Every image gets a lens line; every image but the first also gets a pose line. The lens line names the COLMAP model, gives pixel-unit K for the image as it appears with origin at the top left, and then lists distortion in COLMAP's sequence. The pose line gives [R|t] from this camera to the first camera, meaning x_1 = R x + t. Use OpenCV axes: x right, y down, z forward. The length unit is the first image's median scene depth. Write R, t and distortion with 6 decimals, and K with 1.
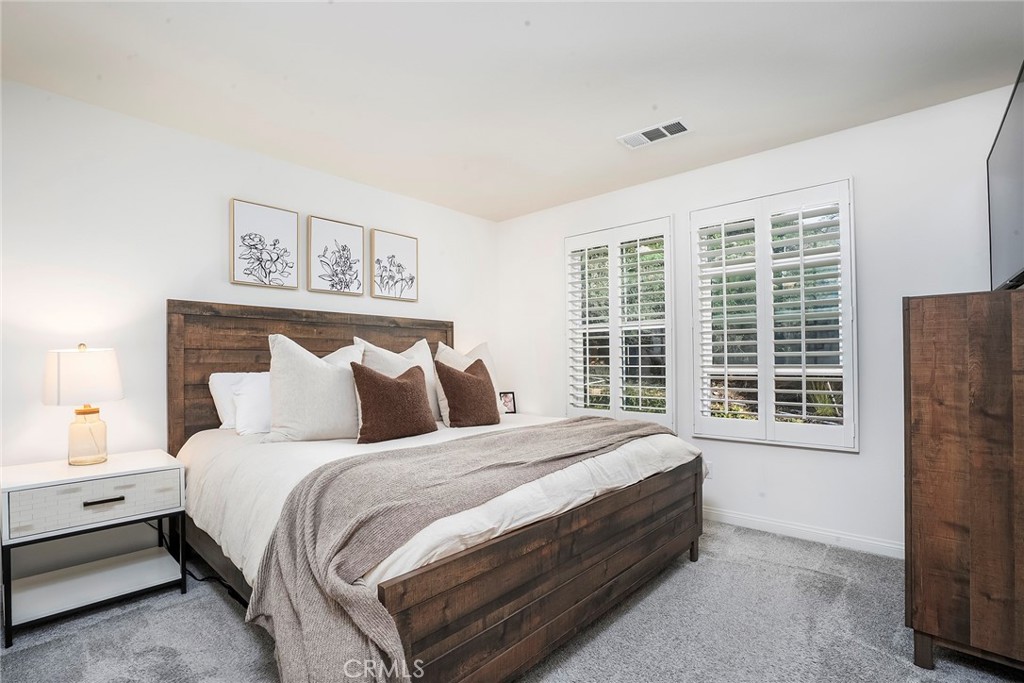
lens RADIAL K [[485.7, 0, 510.6], [0, 485.7, 353.9], [0, 0, 1]] dist [-0.000424, -0.000028]
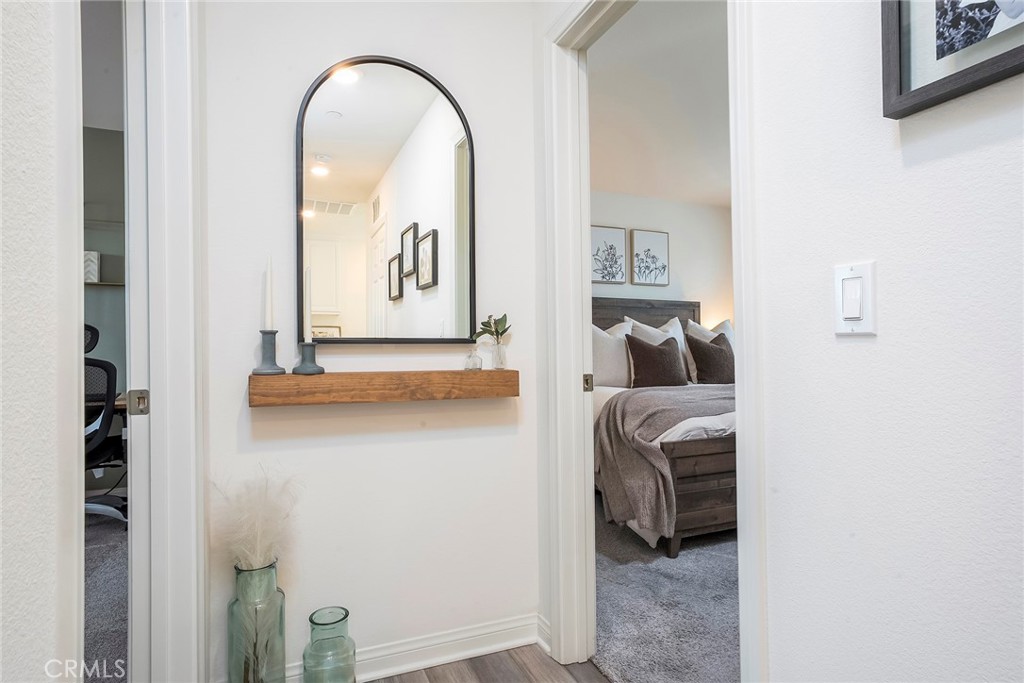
lens RADIAL K [[547.9, 0, 512.0], [0, 547.9, 341.5], [0, 0, 1]] dist [-0.053778, -0.000006]
pose [[0.900968, 0.002596, -0.433878, 0.048324], [0.002518, 0.999934, 0.011212, 0.014549], [0.433879, -0.011194, 0.900902, -0.423969]]
